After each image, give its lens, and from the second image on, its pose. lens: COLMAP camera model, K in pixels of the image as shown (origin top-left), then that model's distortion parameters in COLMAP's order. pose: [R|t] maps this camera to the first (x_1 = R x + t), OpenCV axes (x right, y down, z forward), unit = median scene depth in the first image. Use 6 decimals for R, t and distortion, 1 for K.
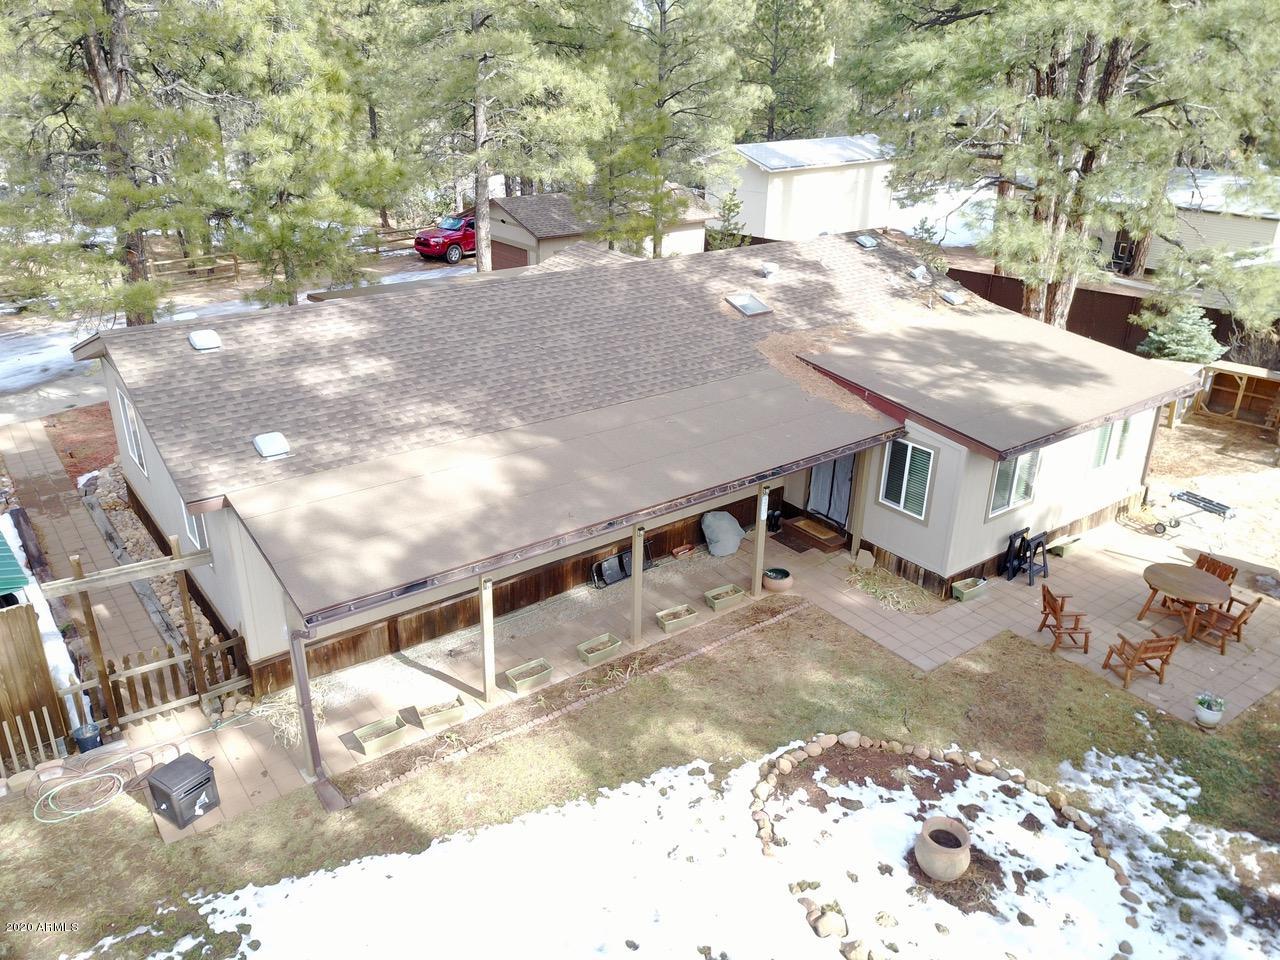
lens RADIAL K [[973.0, 0, 643.1], [0, 973.0, 473.4], [0, 0, 1]] dist [0.018747, -0.009137]
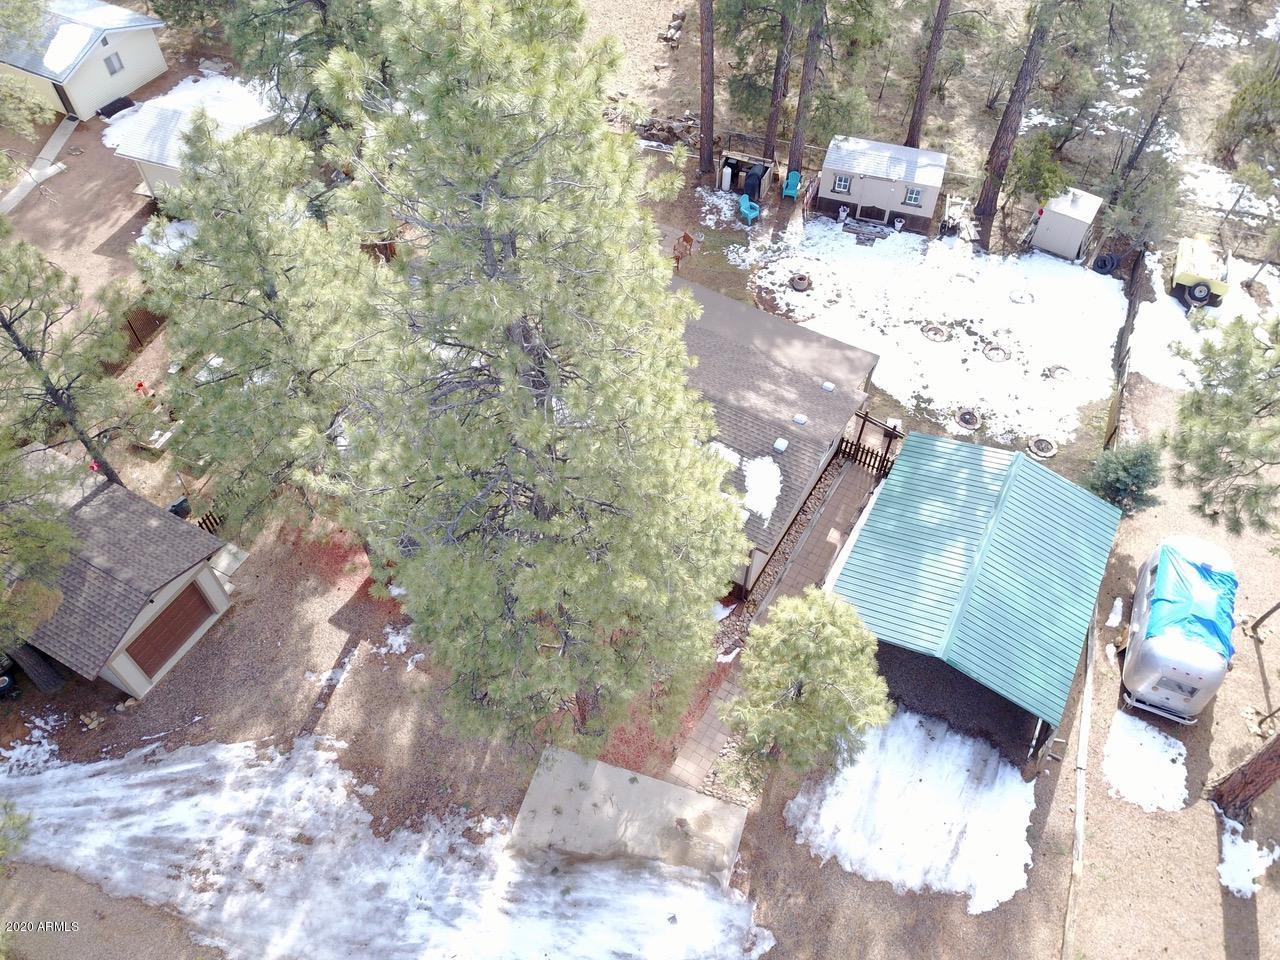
lens RADIAL K [[973.0, 0, 642.1], [0, 973.0, 474.9], [0, 0, 1]] dist [0.018747, -0.009137]
pose [[-0.372822, -0.742273, 0.556808, -1.941492], [0.364393, 0.434745, 0.823538, -2.401947], [-0.853359, 0.509930, 0.108396, 1.351962]]
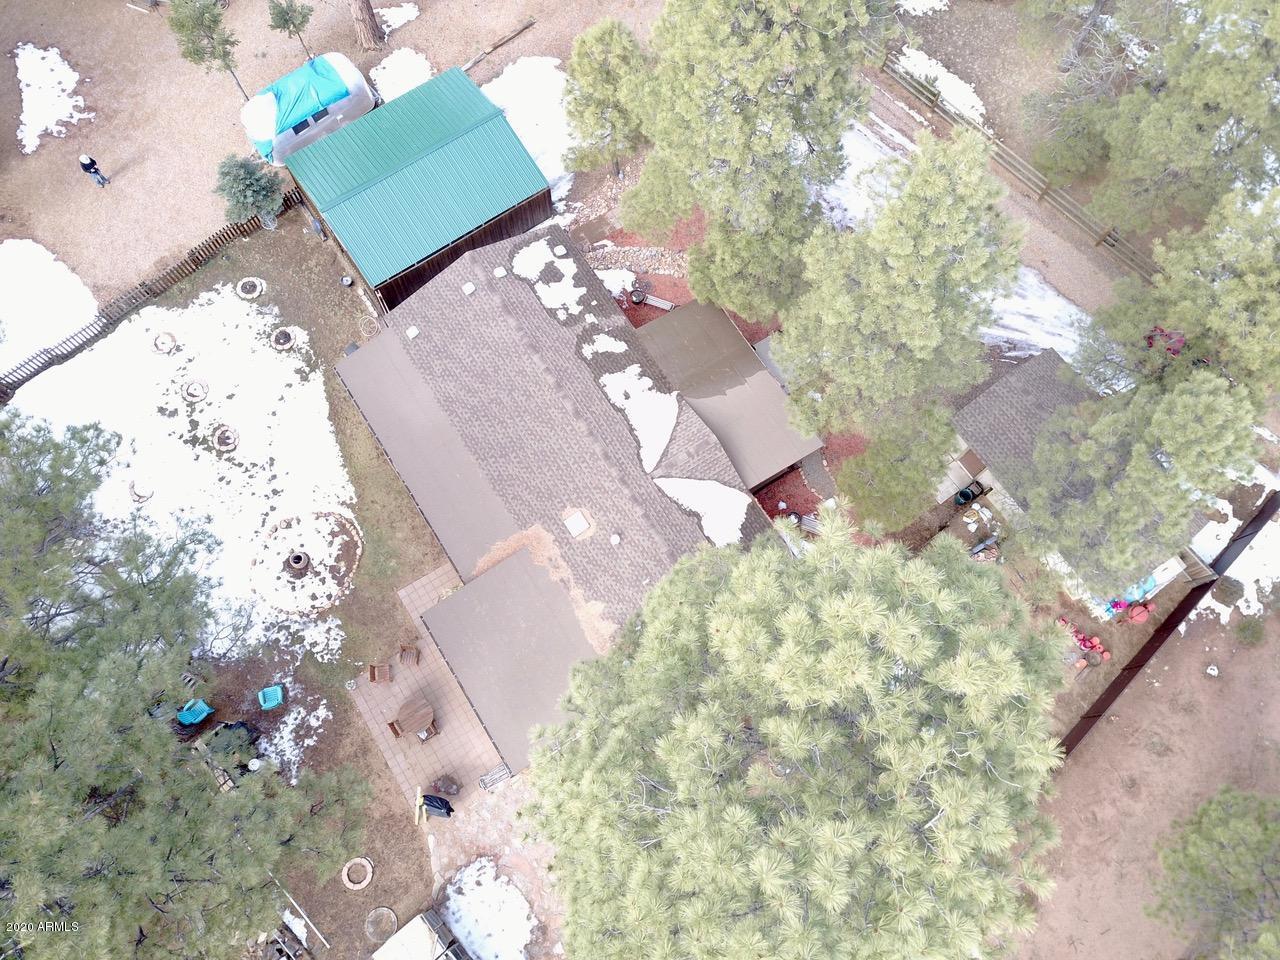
lens RADIAL K [[973.0, 0, 634.7], [0, 973.0, 475.3], [0, 0, 1]] dist [0.018747, -0.009137]
pose [[-0.076516, 0.941046, -0.329513, 0.951025], [-0.421292, 0.269018, 0.866108, -2.813890], [0.903692, 0.205092, 0.375870, 0.646622]]
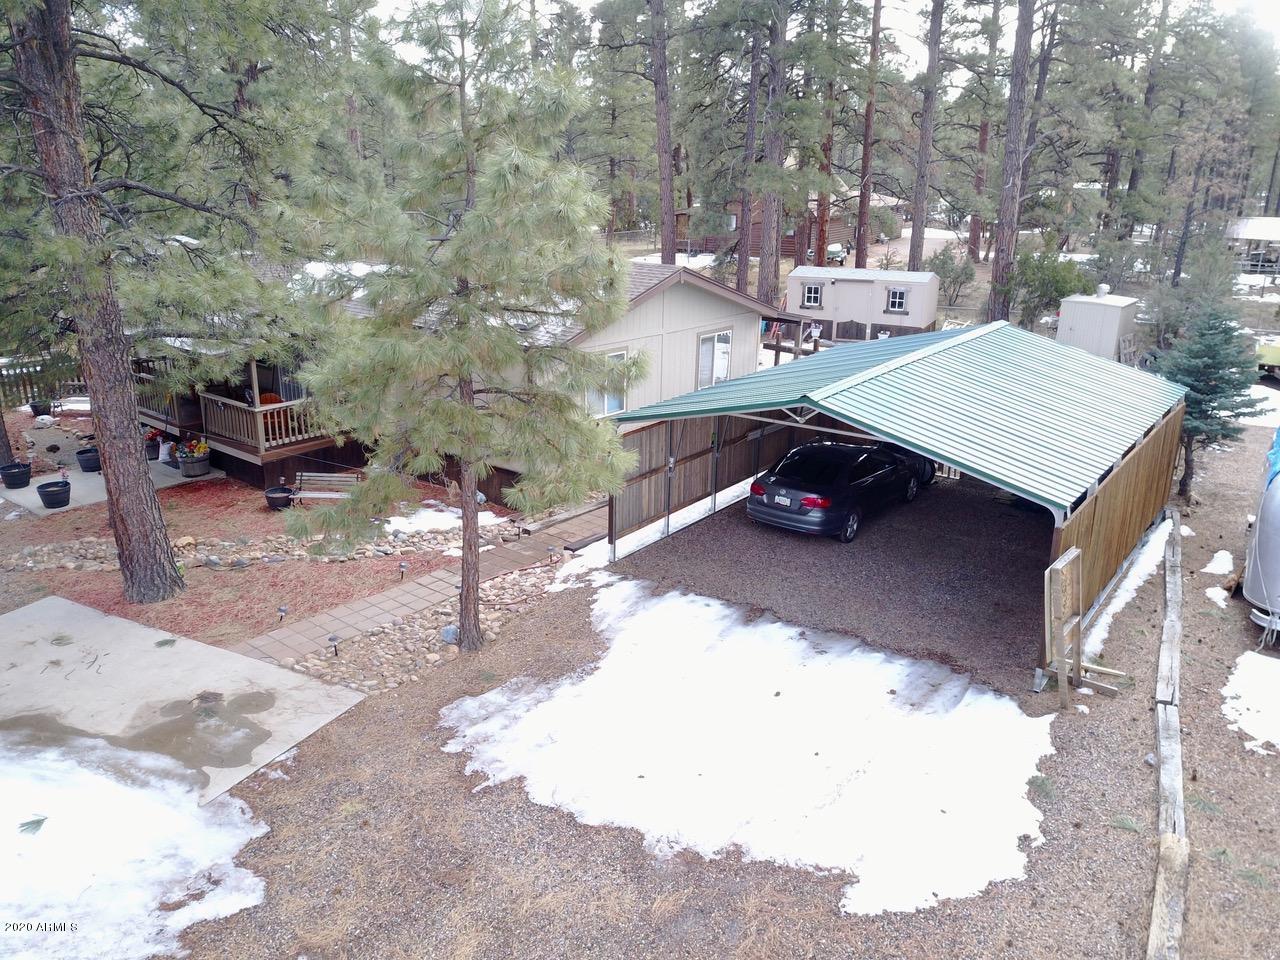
lens RADIAL K [[973.0, 0, 639.4], [0, 973.0, 470.4], [0, 0, 1]] dist [0.018747, -0.009137]
pose [[-0.228654, -0.311082, 0.922467, -2.263794], [0.376516, 0.845571, 0.378478, -0.530546], [-0.897749, 0.433864, -0.076215, 1.515192]]
